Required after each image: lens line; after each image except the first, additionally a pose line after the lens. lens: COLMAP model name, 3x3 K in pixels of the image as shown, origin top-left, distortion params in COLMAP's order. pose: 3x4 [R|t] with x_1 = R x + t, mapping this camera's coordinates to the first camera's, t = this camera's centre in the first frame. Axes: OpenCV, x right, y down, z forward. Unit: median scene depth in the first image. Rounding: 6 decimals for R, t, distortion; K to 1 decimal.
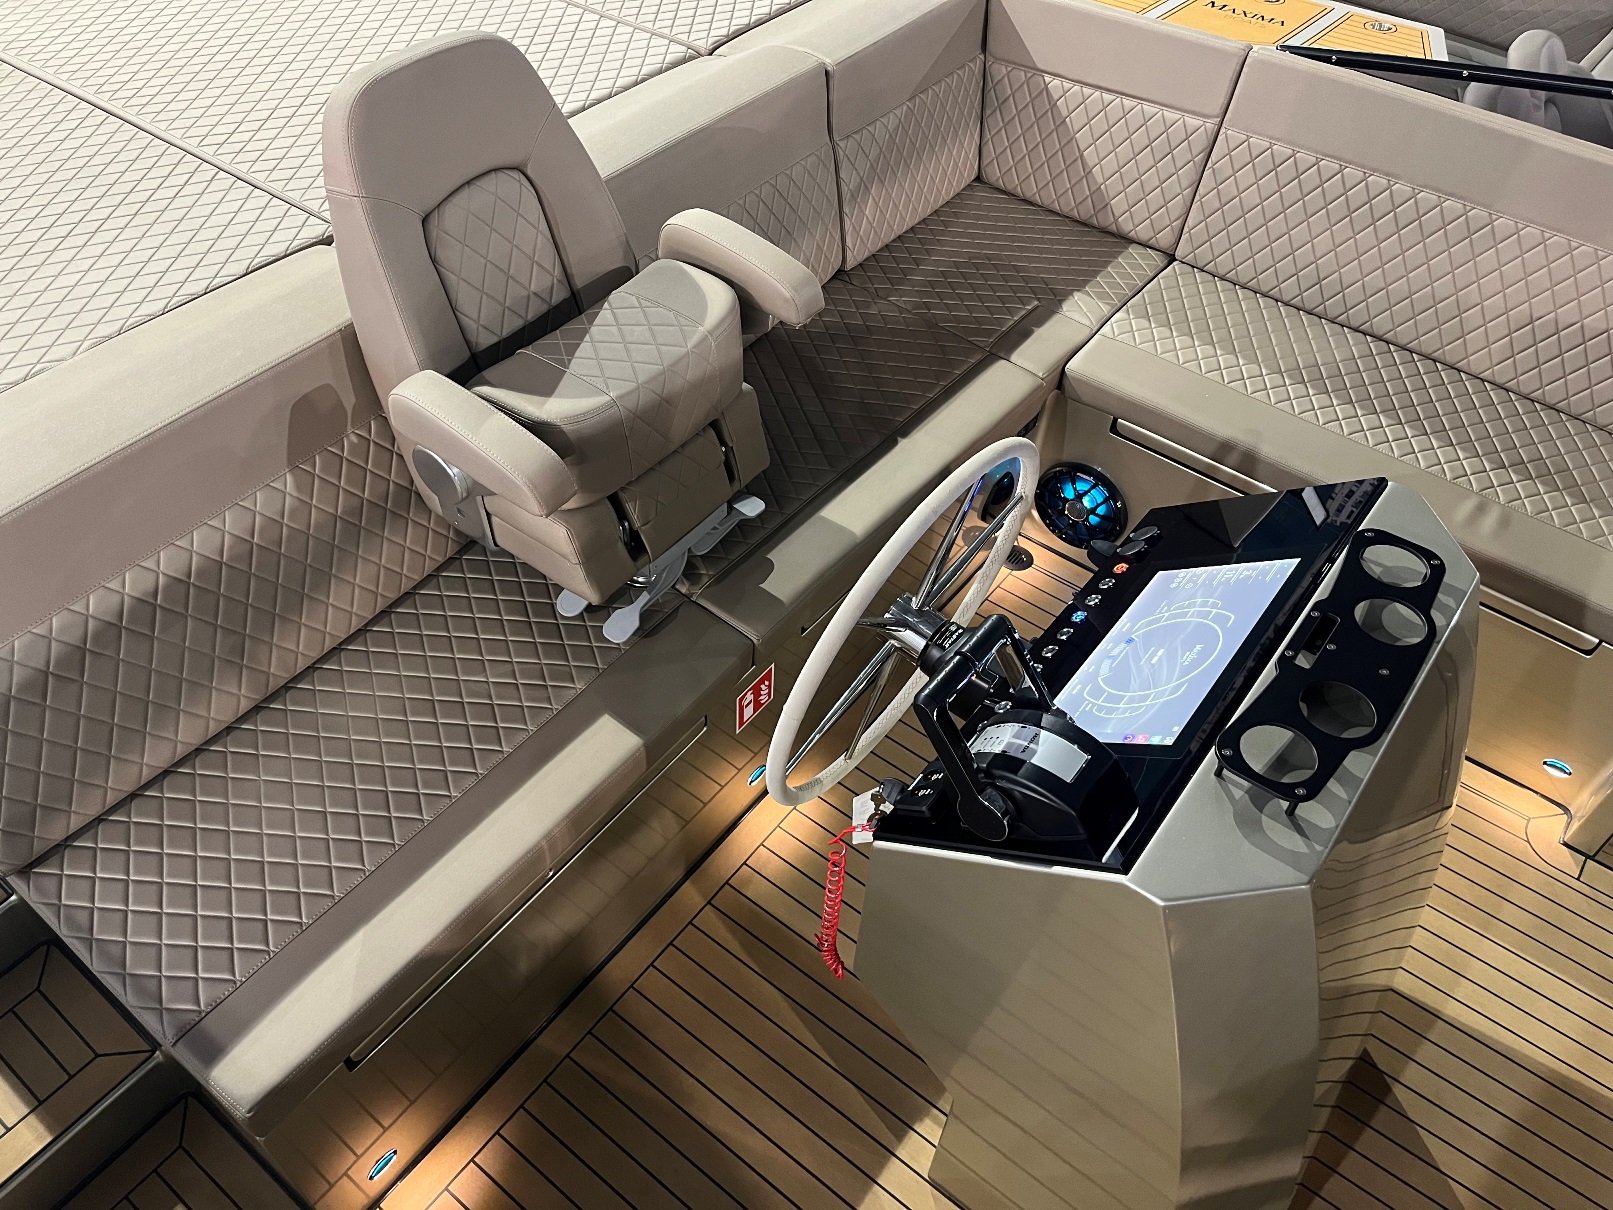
lens RADIAL K [[1205.6, 0, 804.4], [0, 1205.6, 594.4], [0, 0, 1]] dist [0.080607, -0.113514]
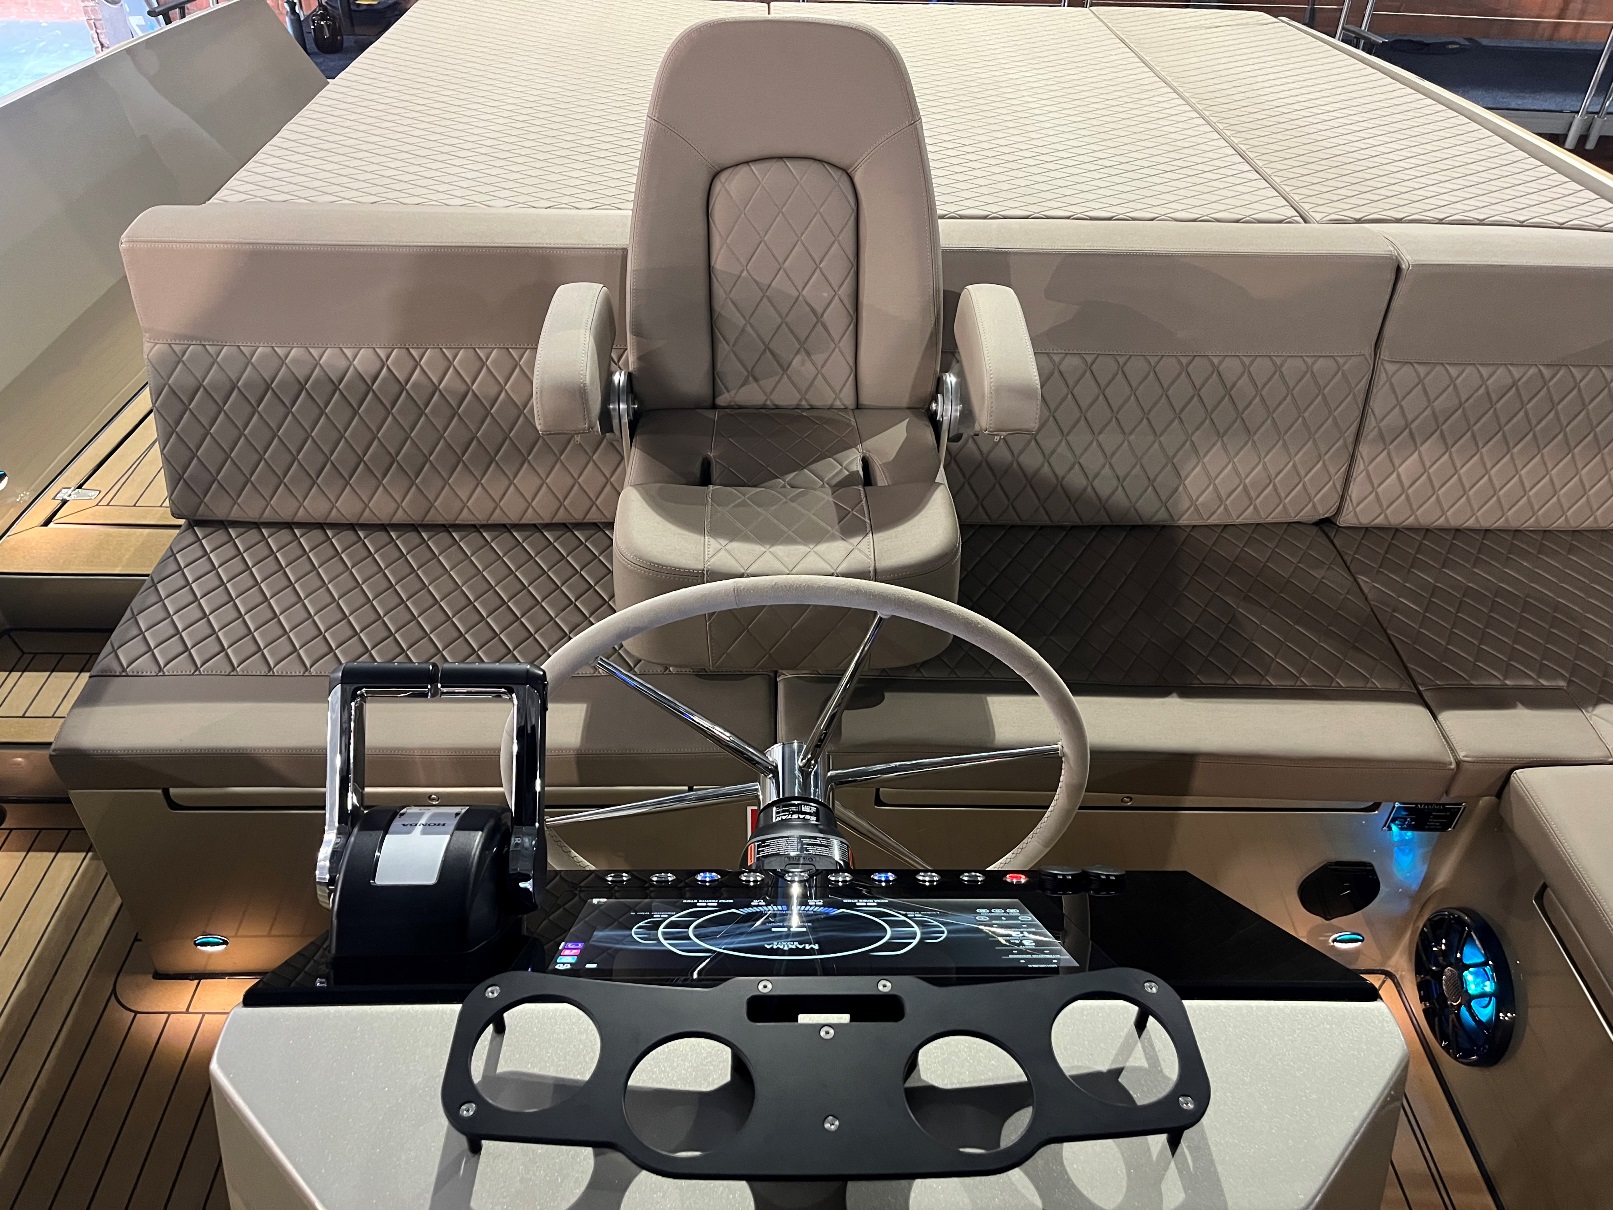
lens RADIAL K [[1205.6, 0, 804.4], [0, 1205.6, 594.4], [0, 0, 1]] dist [0.080607, -0.113514]
pose [[0.626622, 0.463998, -0.626140, 0.457757], [-0.574200, 0.818105, 0.031611, -0.089225], [0.526916, 0.339722, 0.779069, 0.343134]]
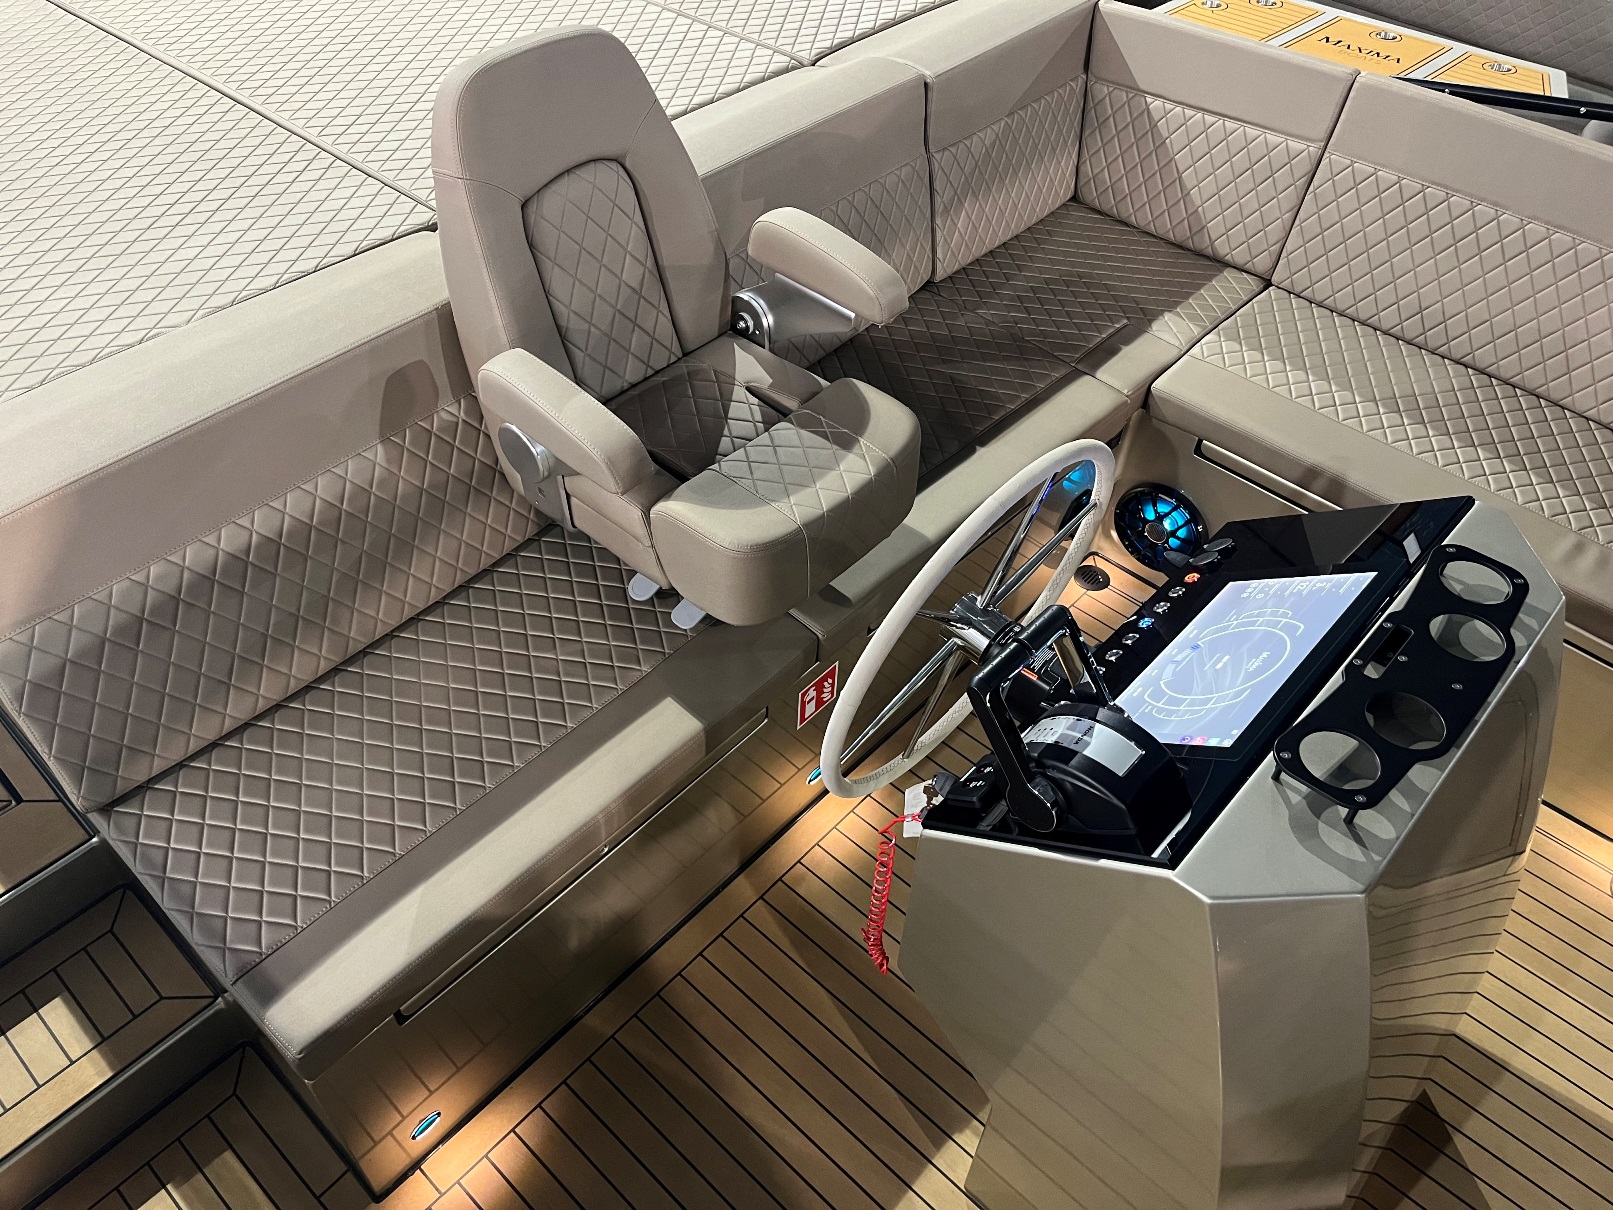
lens RADIAL K [[1205.6, 0, 804.4], [0, 1205.6, 594.4], [0, 0, 1]] dist [0.080607, -0.113514]
pose [[0.996157, 0.056023, -0.067331, 0.012197], [-0.057589, 0.998108, -0.021546, 0.027256], [0.065997, 0.025341, 0.997498, -0.005243]]
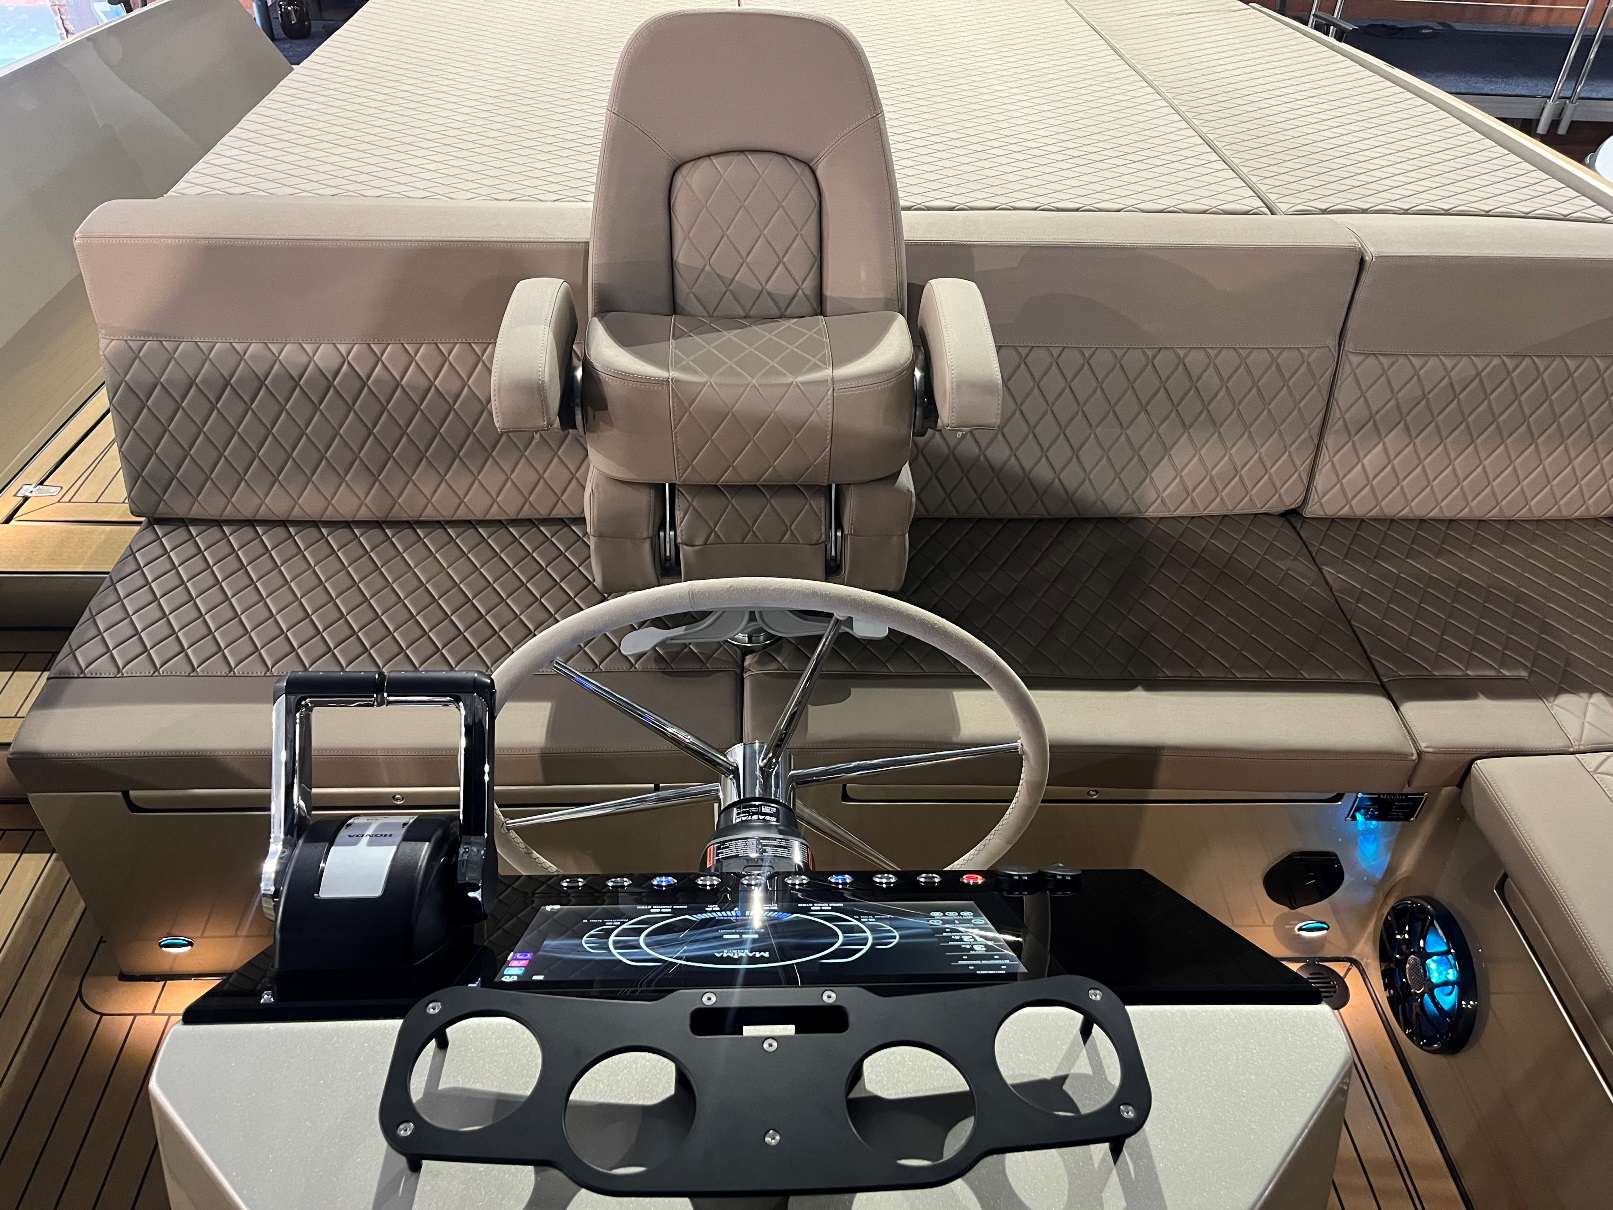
lens RADIAL K [[1205.6, 0, 804.4], [0, 1205.6, 594.4], [0, 0, 1]] dist [0.080607, -0.113514]
pose [[0.638764, 0.466883, -0.611557, 0.460596], [-0.569120, 0.821600, 0.032797, -0.102316], [0.517767, 0.327100, 0.790521, 0.349127]]
